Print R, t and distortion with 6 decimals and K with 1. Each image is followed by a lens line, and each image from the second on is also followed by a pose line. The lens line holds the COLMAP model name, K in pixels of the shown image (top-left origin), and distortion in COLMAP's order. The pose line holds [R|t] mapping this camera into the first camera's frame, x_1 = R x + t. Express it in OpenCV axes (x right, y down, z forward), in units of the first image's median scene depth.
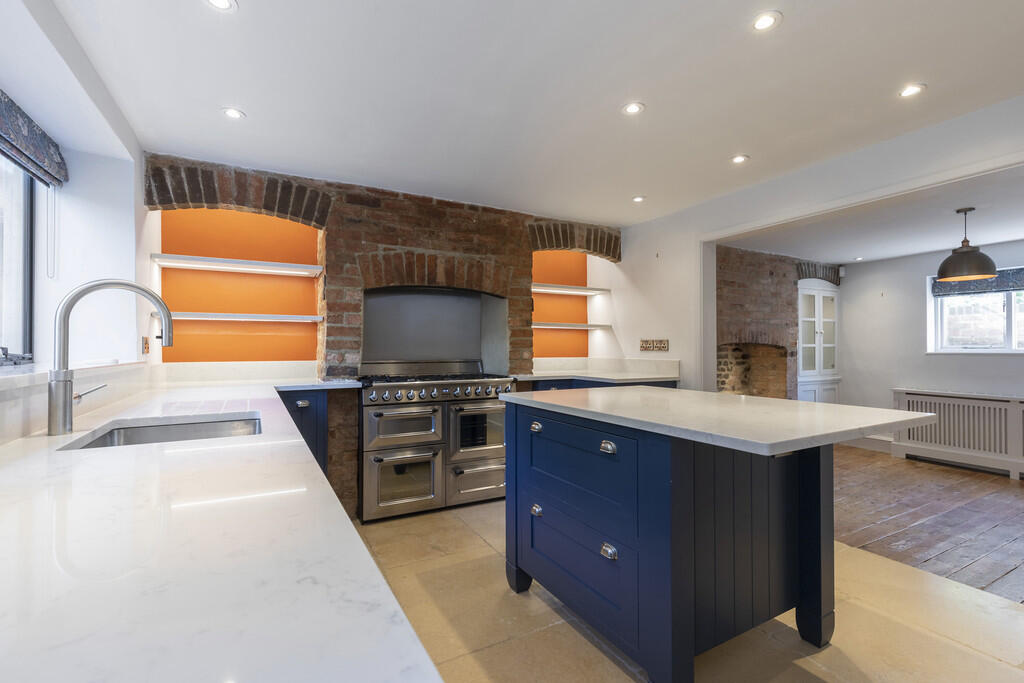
lens RADIAL K [[456.0, 0, 515.6], [0, 456.0, 343.5], [0, 0, 1]] dist [0.005563, -0.001628]
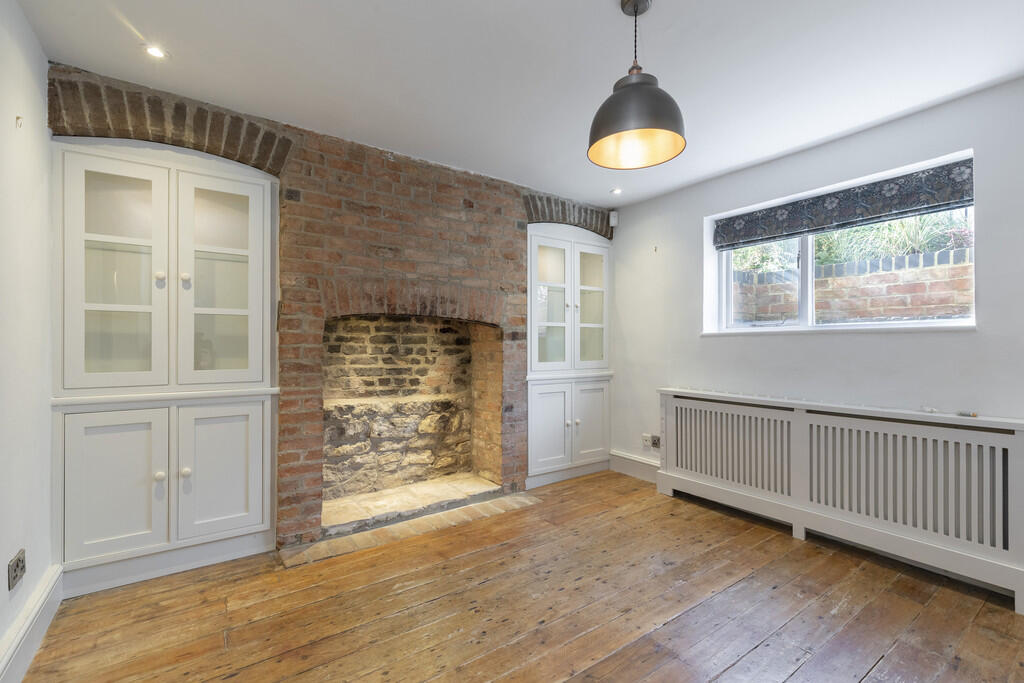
lens RADIAL K [[456.0, 0, 513.1], [0, 456.0, 343.8], [0, 0, 1]] dist [0.005563, -0.001628]
pose [[0.992846, 0.000661, 0.119401, 0.526700], [-0.001137, 0.999992, 0.003916, 0.031226], [-0.119398, -0.004024, 0.992838, 0.366706]]
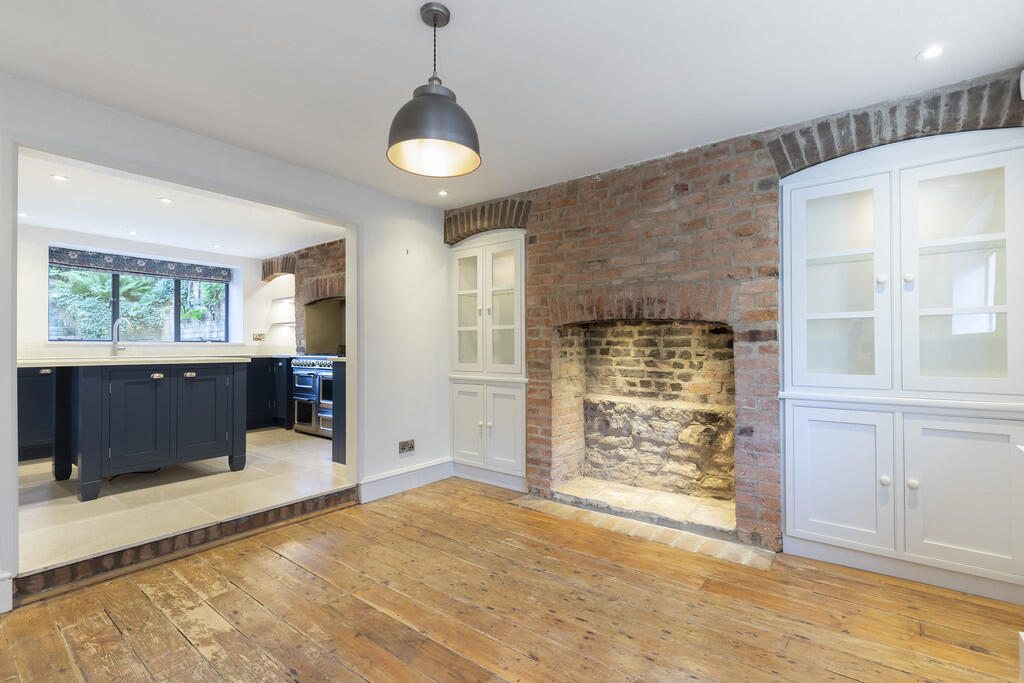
lens RADIAL K [[456.0, 0, 517.7], [0, 456.0, 344.2], [0, 0, 1]] dist [0.005563, -0.001628]
pose [[0.408612, -0.009628, -0.912657, 0.939493], [0.007572, 0.999946, -0.007158, 0.033005], [0.912677, -0.003985, 0.408663, 0.577795]]
